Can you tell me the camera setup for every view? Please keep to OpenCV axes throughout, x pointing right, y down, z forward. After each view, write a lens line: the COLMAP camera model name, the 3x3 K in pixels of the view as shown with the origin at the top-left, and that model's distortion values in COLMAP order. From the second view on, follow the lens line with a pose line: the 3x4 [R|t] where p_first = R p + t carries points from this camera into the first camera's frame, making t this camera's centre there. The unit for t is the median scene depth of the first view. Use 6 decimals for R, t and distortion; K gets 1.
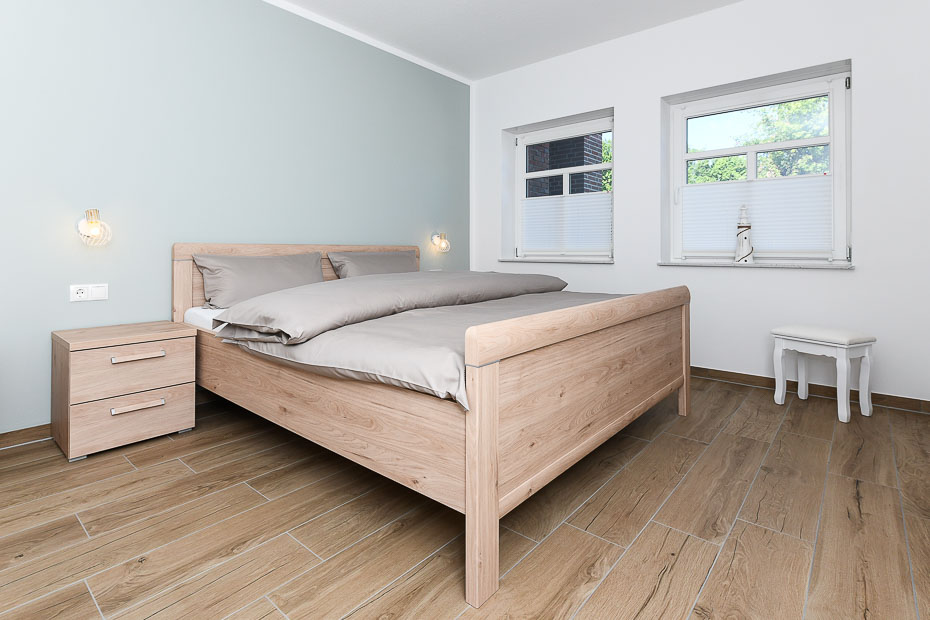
lens RADIAL K [[431.9, 0, 463.1], [0, 431.9, 303.4], [0, 0, 1]] dist [0.000344, 0.000429]
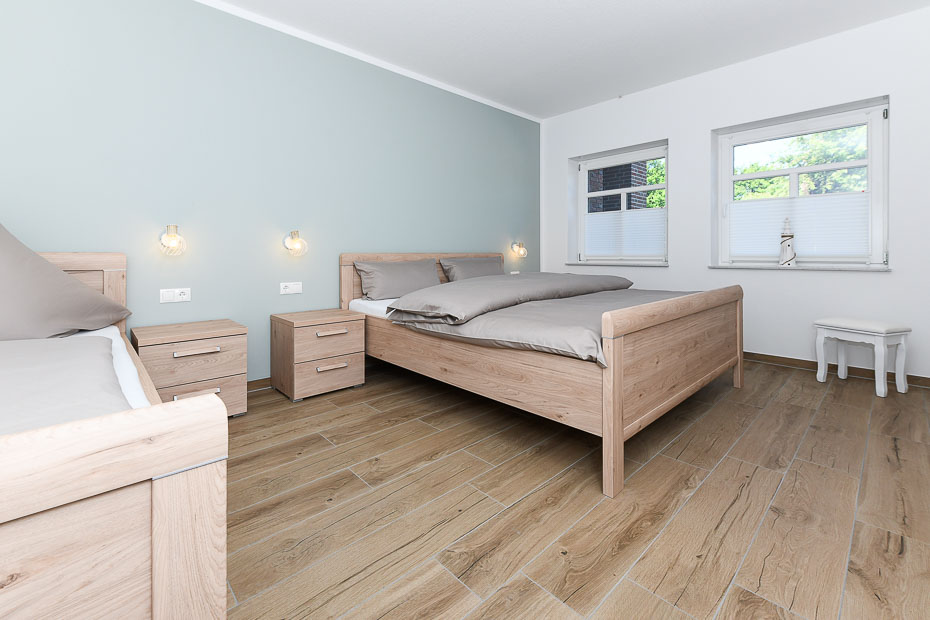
lens RADIAL K [[367.6, 0, 463.1], [0, 367.6, 299.0], [0, 0, 1]] dist [0.000669, -0.000135]
pose [[0.993026, 0.008125, -0.117613, -0.184276], [-0.008175, 0.999967, 0.000056, 0.007918], [0.117609, 0.000906, 0.993060, -0.183261]]
